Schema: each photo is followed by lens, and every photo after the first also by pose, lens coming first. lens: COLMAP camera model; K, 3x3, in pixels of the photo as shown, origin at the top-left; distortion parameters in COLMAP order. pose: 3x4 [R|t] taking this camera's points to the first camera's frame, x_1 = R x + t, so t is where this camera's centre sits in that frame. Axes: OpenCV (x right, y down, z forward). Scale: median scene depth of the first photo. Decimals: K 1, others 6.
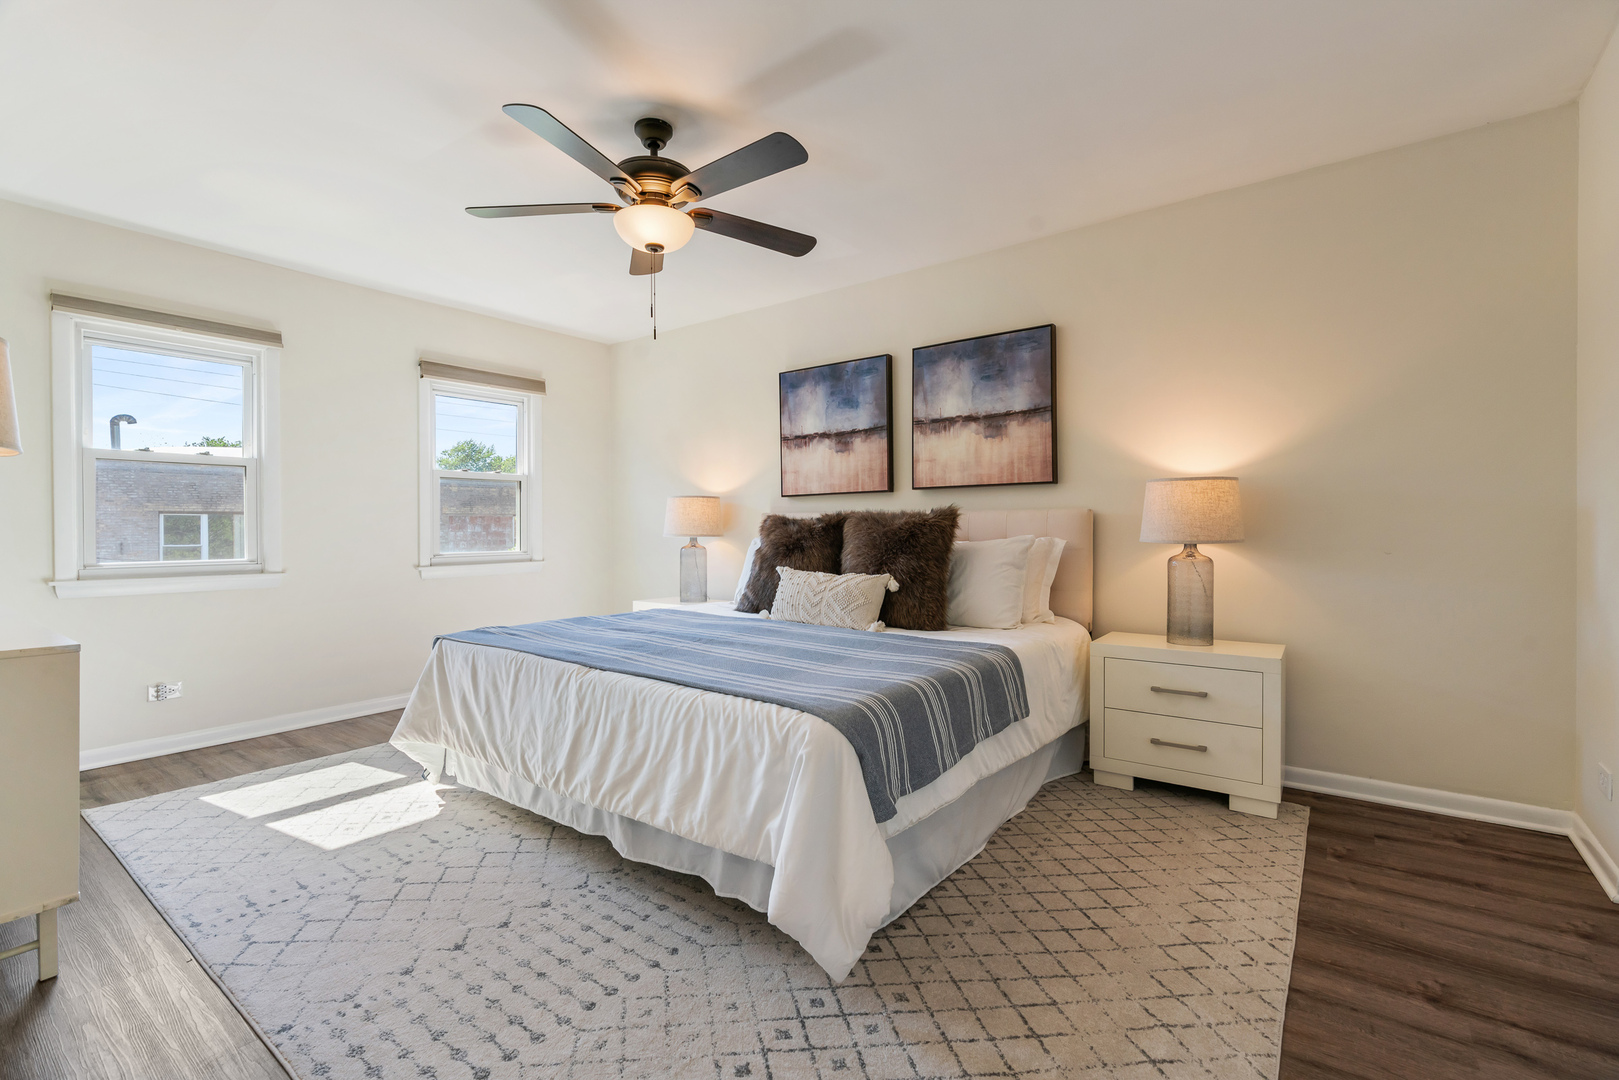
lens RADIAL K [[725.2, 0, 813.1], [0, 725.2, 532.0], [0, 0, 1]] dist [-0.015537, 0.006943]
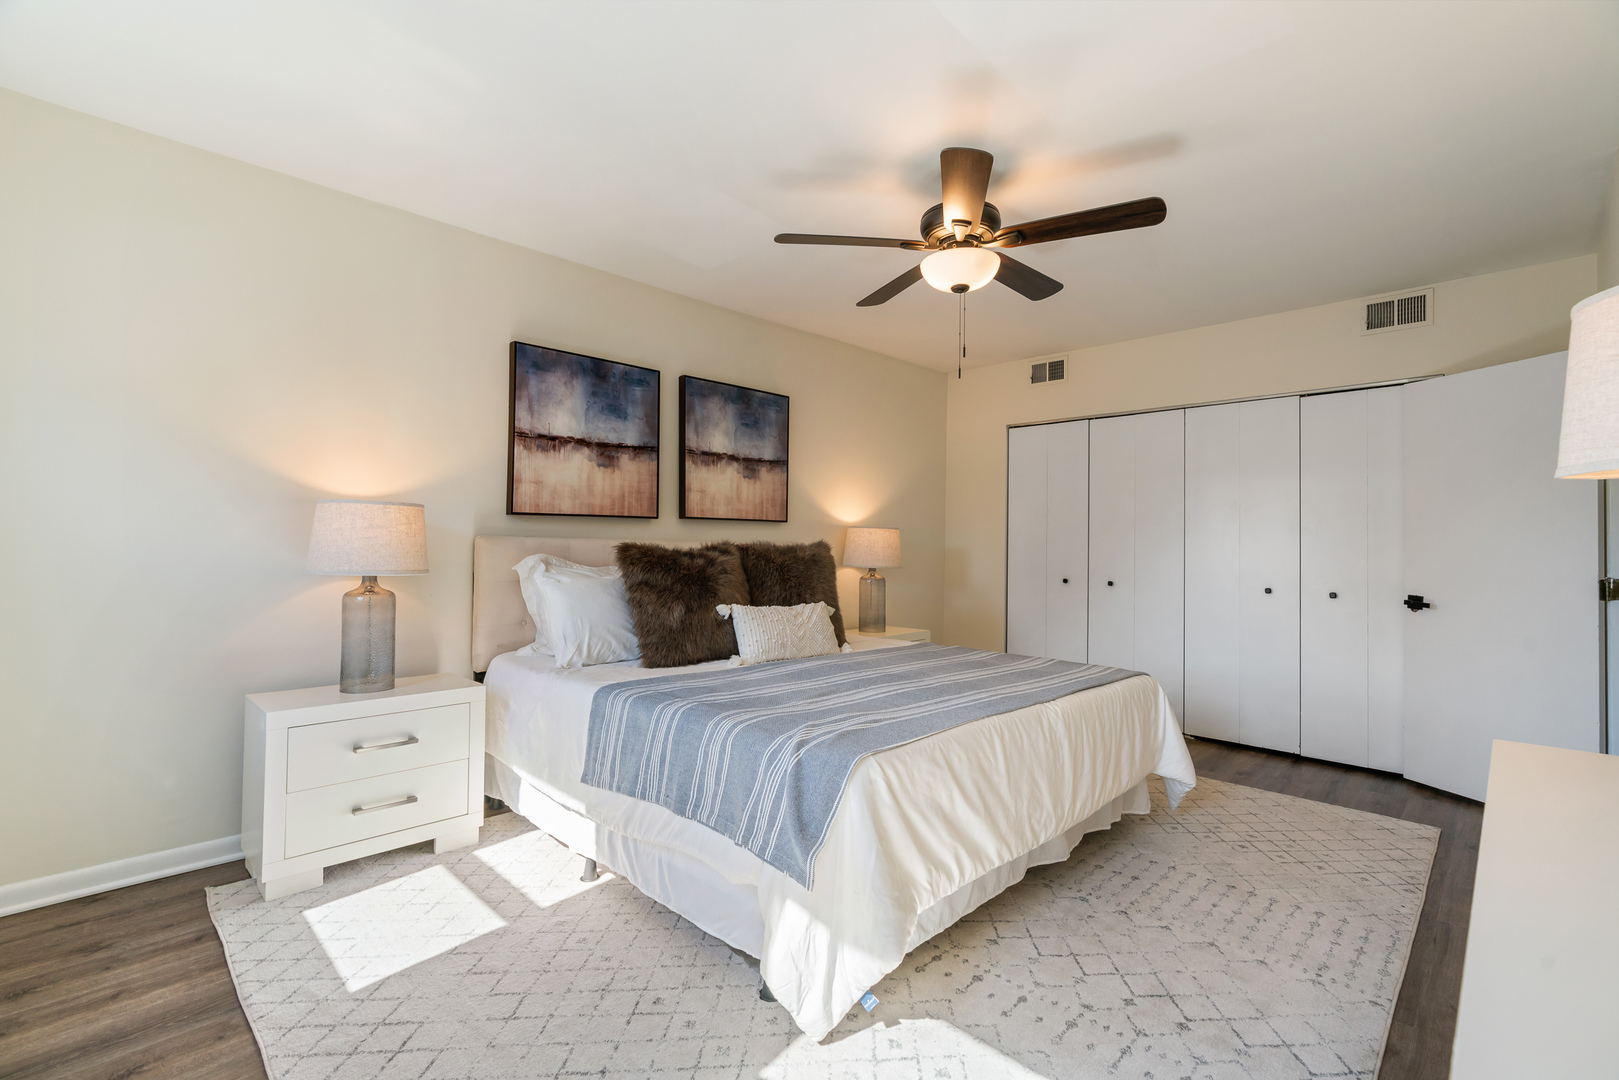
lens RADIAL K [[764.7, 0, 813.4], [0, 764.7, 503.2], [0, 0, 1]] dist [0.000143, -0.011889]
pose [[0.101689, 0.078843, 0.991687, -0.828310], [0.016859, 0.996575, -0.080960, 0.005669], [-0.994673, 0.024952, 0.100011, 0.703664]]
